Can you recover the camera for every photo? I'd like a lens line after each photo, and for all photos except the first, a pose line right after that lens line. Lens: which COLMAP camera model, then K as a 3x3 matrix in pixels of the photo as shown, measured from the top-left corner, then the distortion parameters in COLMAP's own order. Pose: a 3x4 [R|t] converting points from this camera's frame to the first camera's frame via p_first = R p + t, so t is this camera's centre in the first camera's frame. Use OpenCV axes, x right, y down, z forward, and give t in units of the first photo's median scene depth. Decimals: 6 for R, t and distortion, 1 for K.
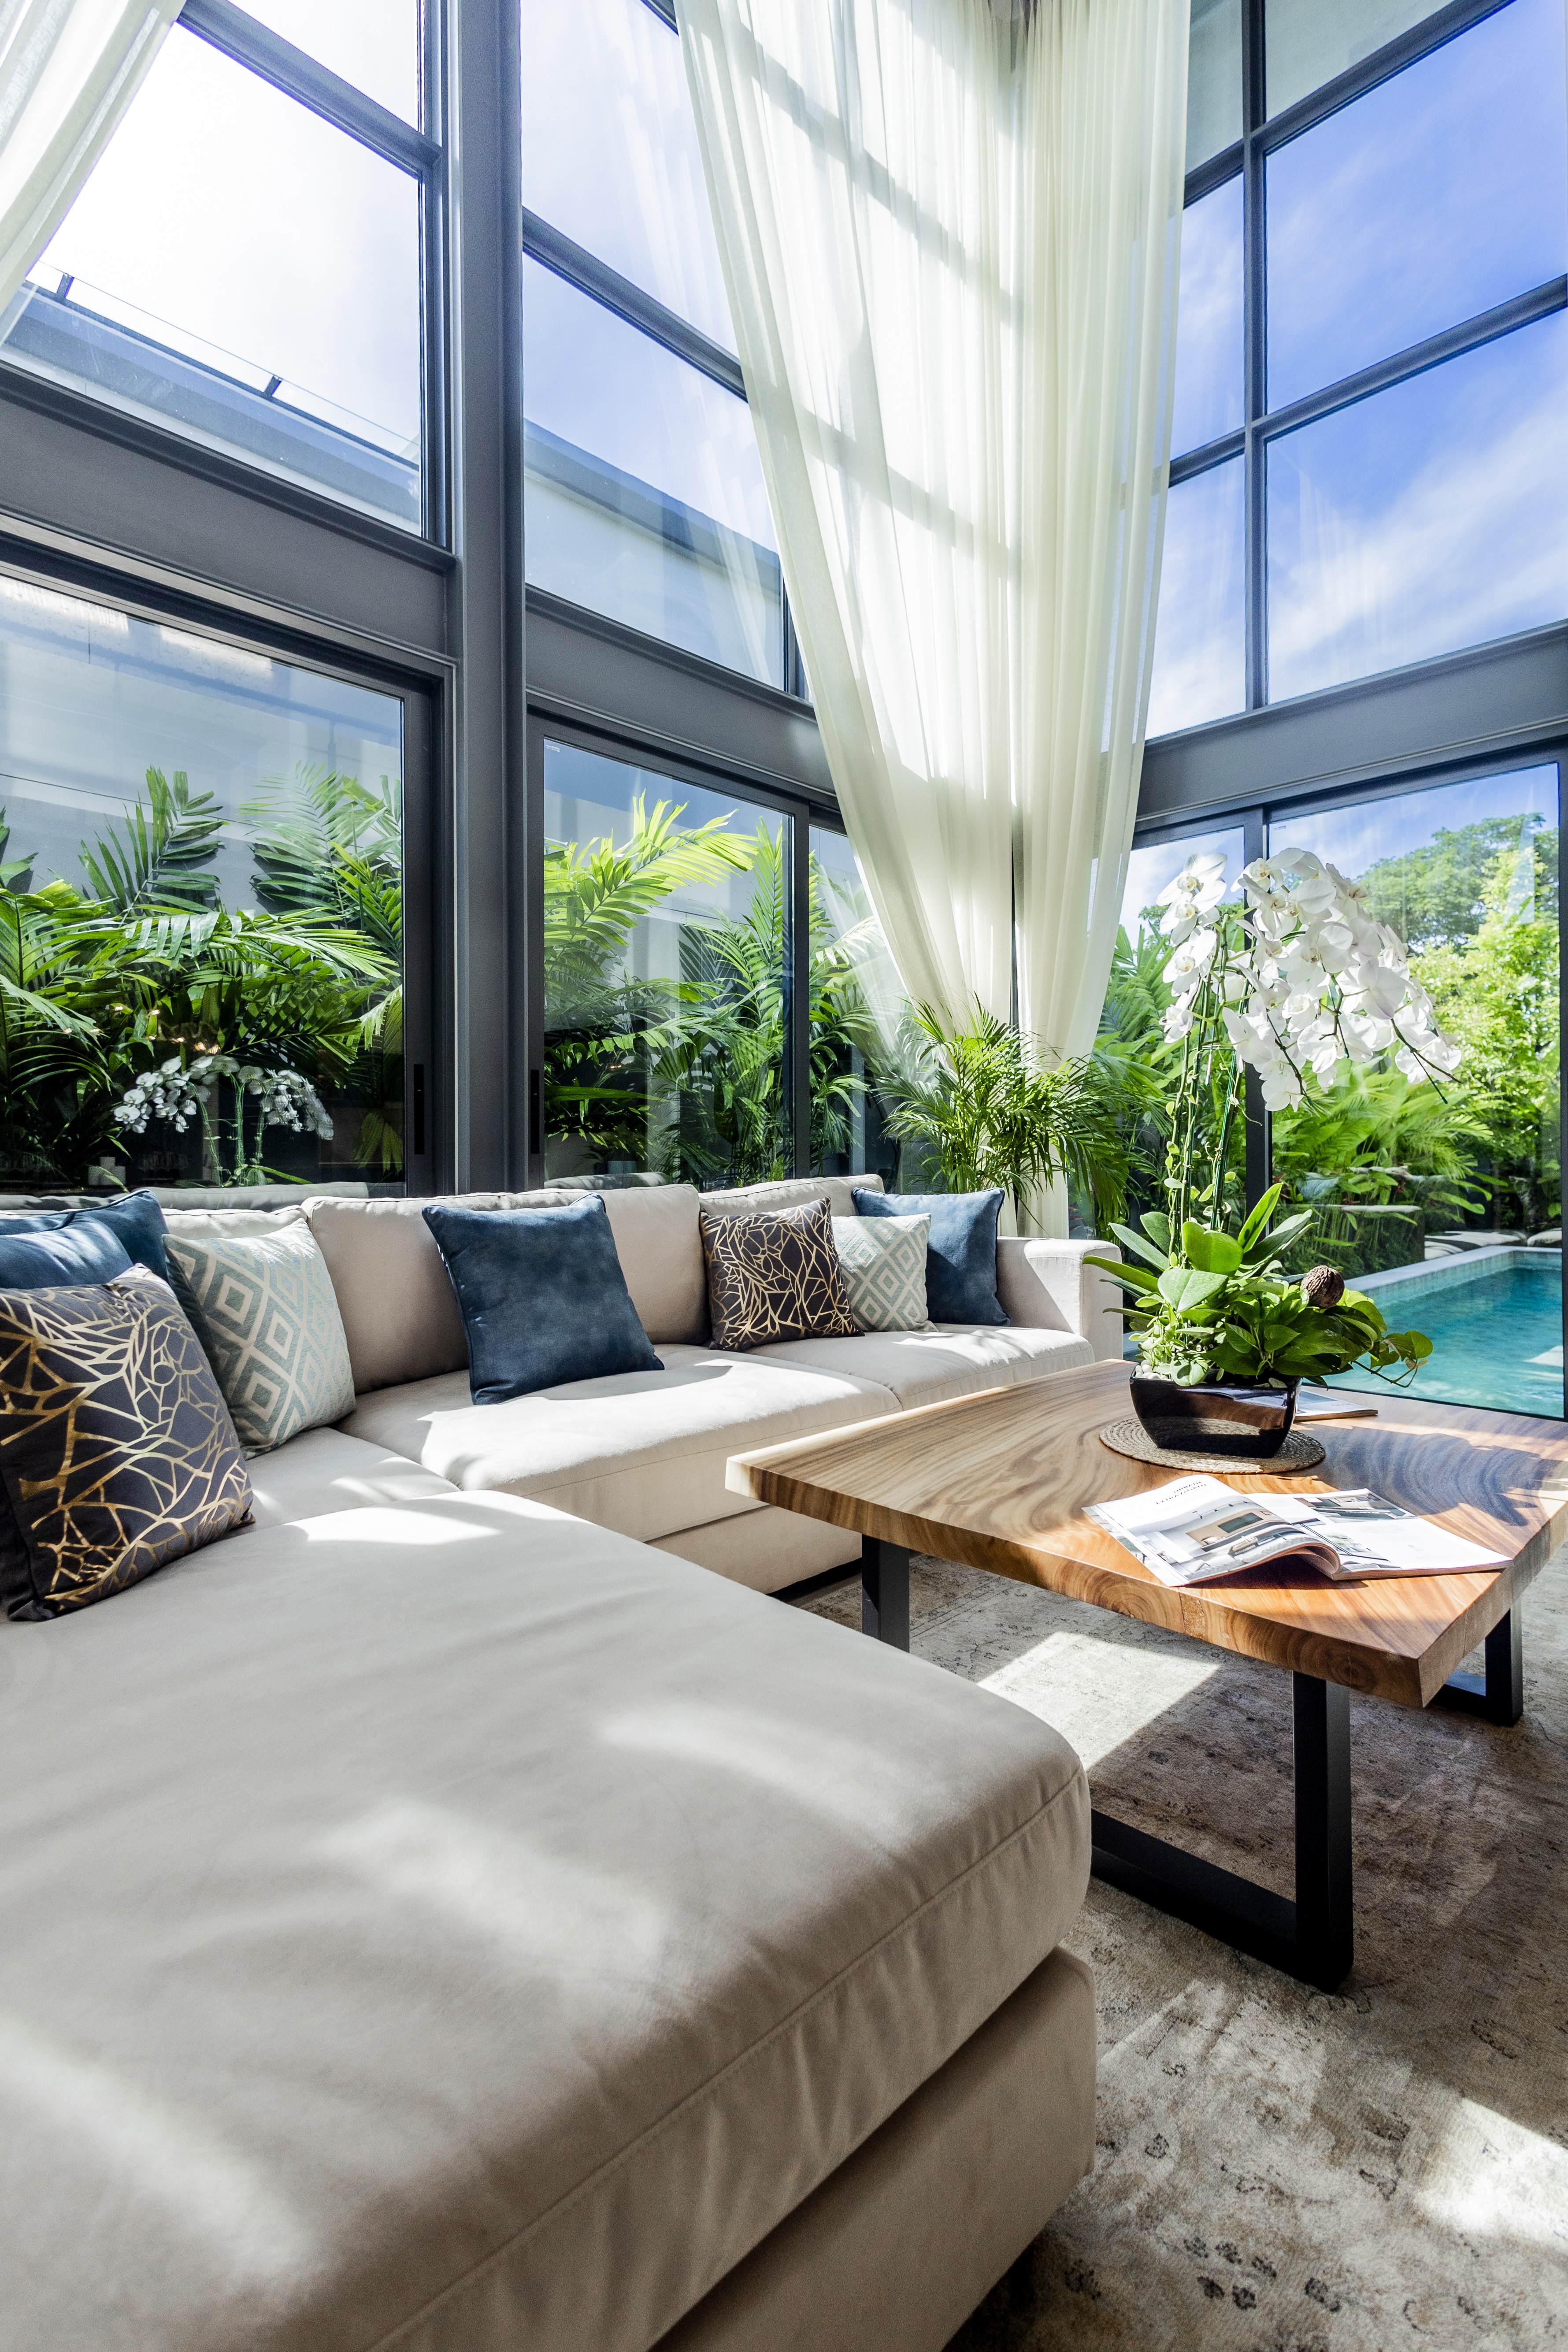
lens RADIAL K [[1107.5, 0, 801.4], [0, 1107.5, 1157.5], [0, 0, 1]] dist [0.010831, -0.001516]
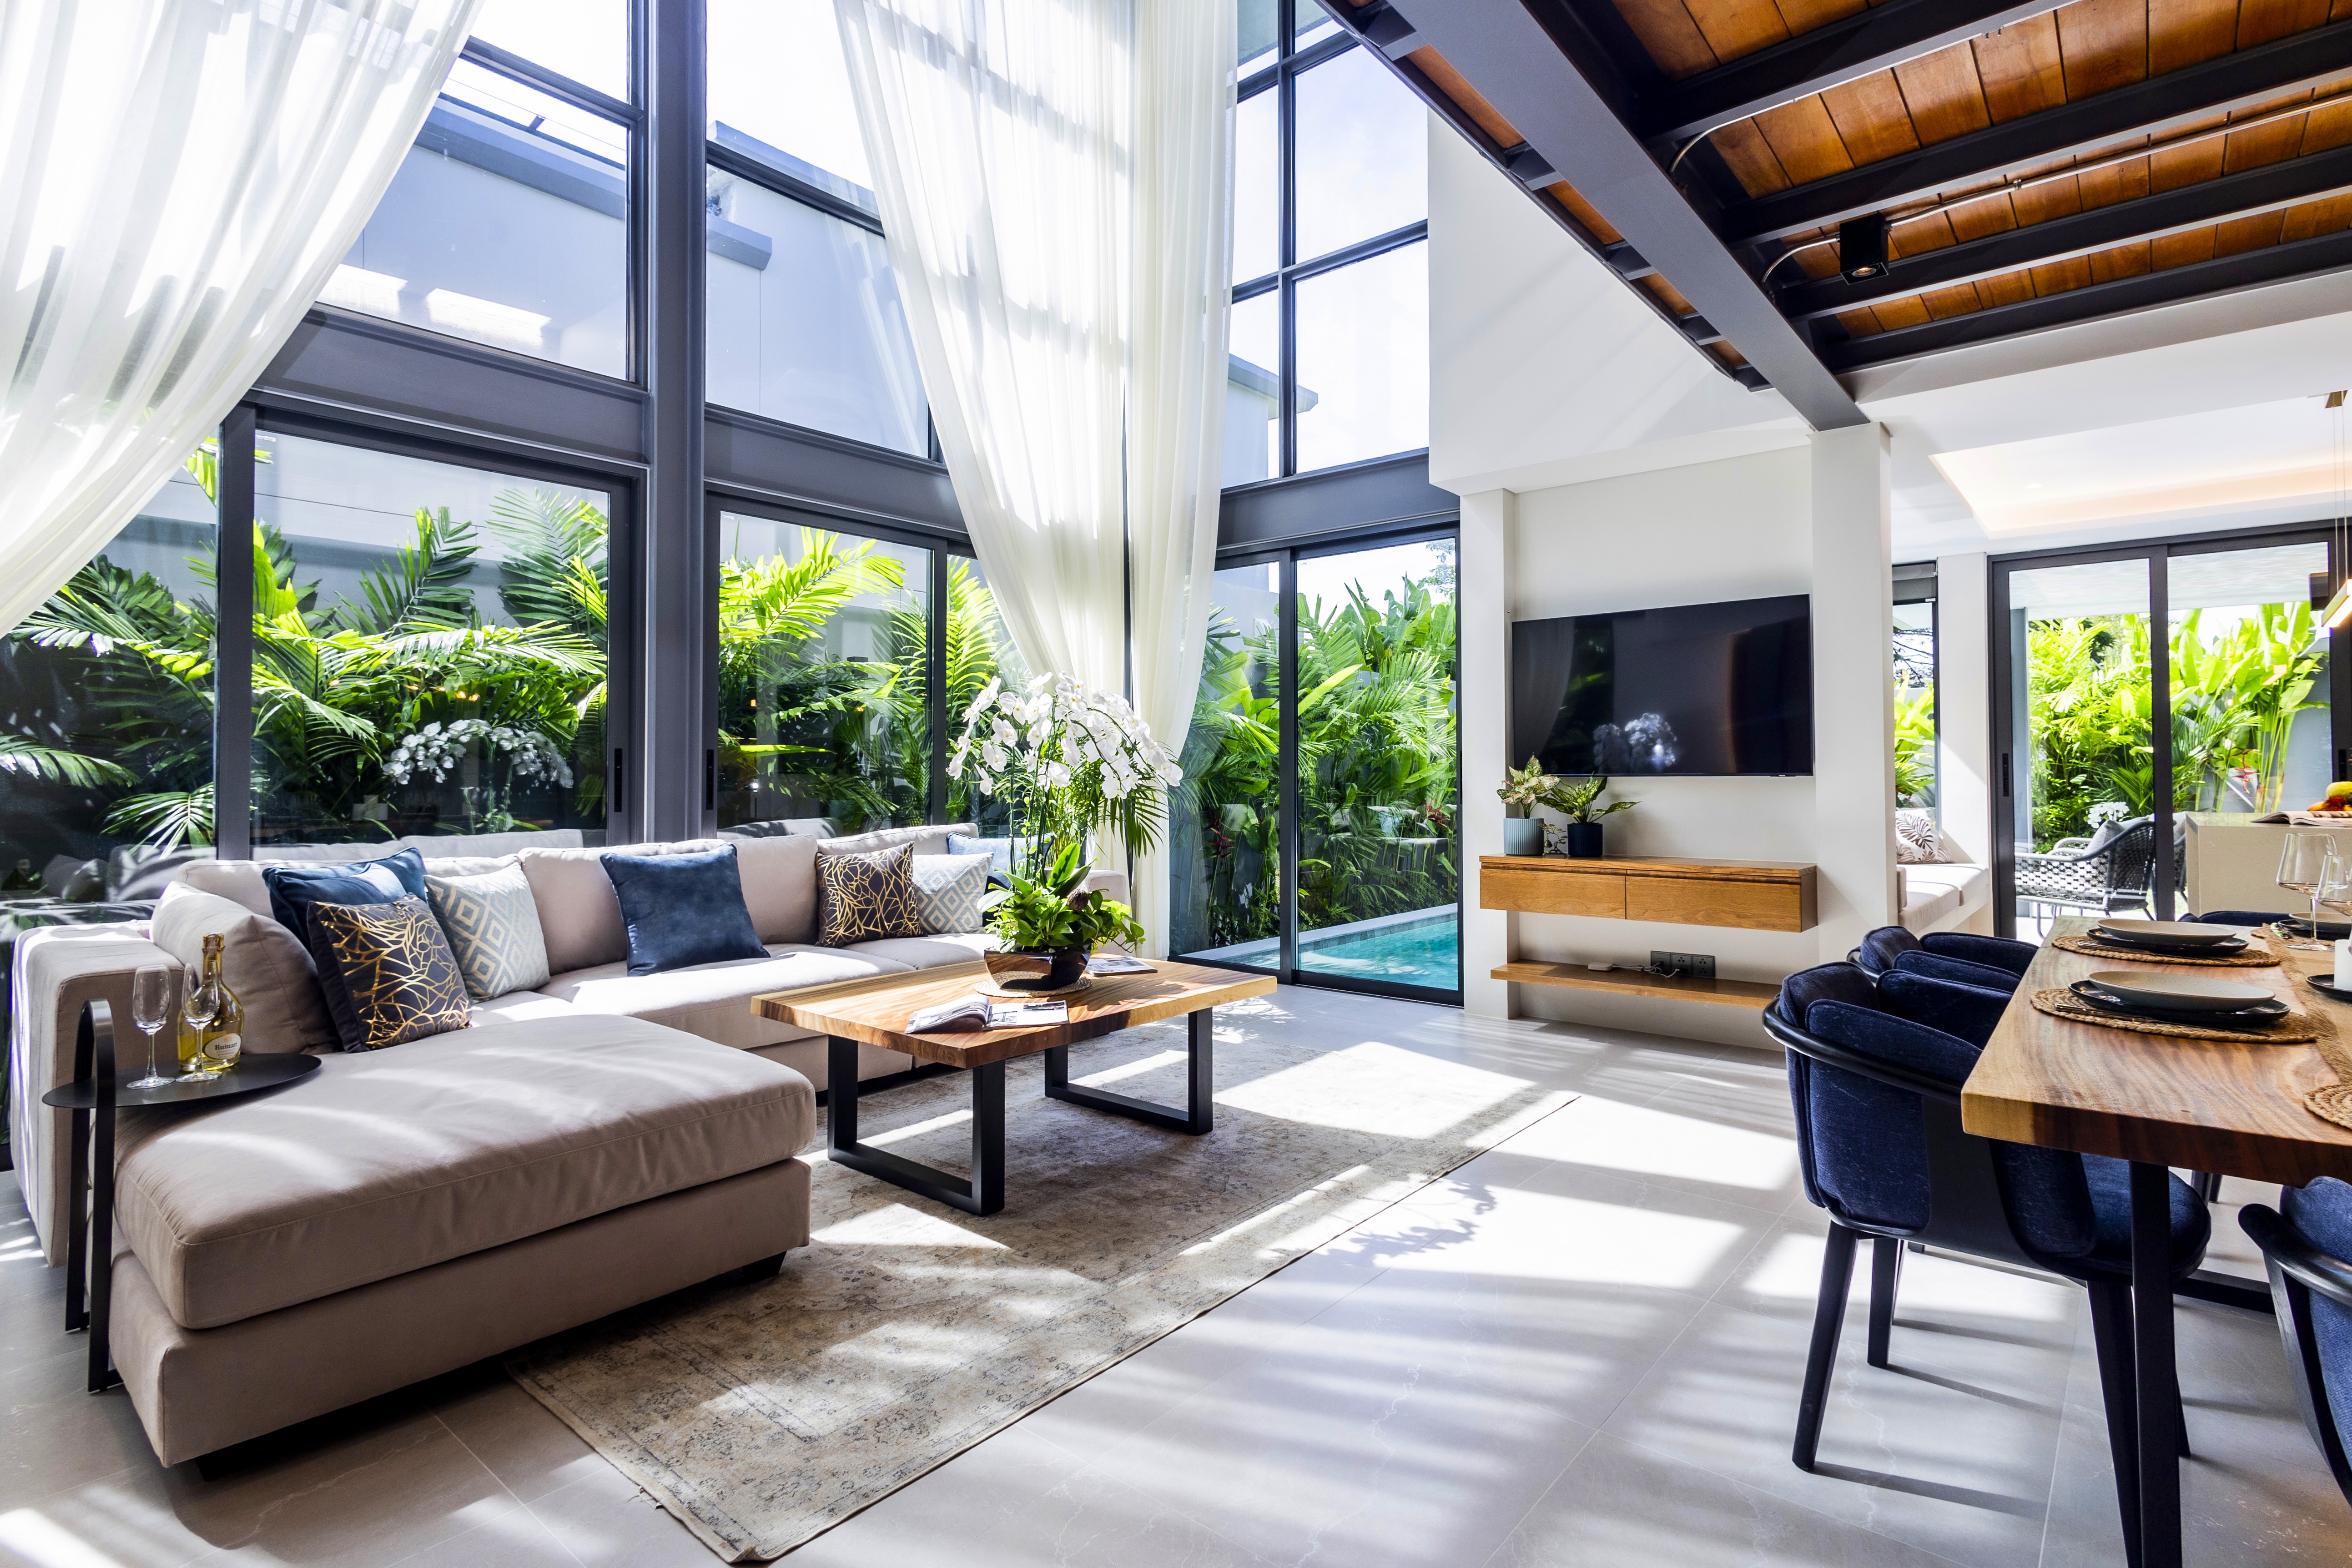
lens RADIAL K [[1144.3, 0, 1236.7], [0, 1144.3, 751.9], [0, 0, 1]] dist [0.013661, 0.000144]
pose [[0.995590, 0.004482, 0.093706, 0.326543], [-0.002621, 0.999797, -0.019978, -0.056743], [-0.093776, 0.019644, 0.995399, -0.574039]]
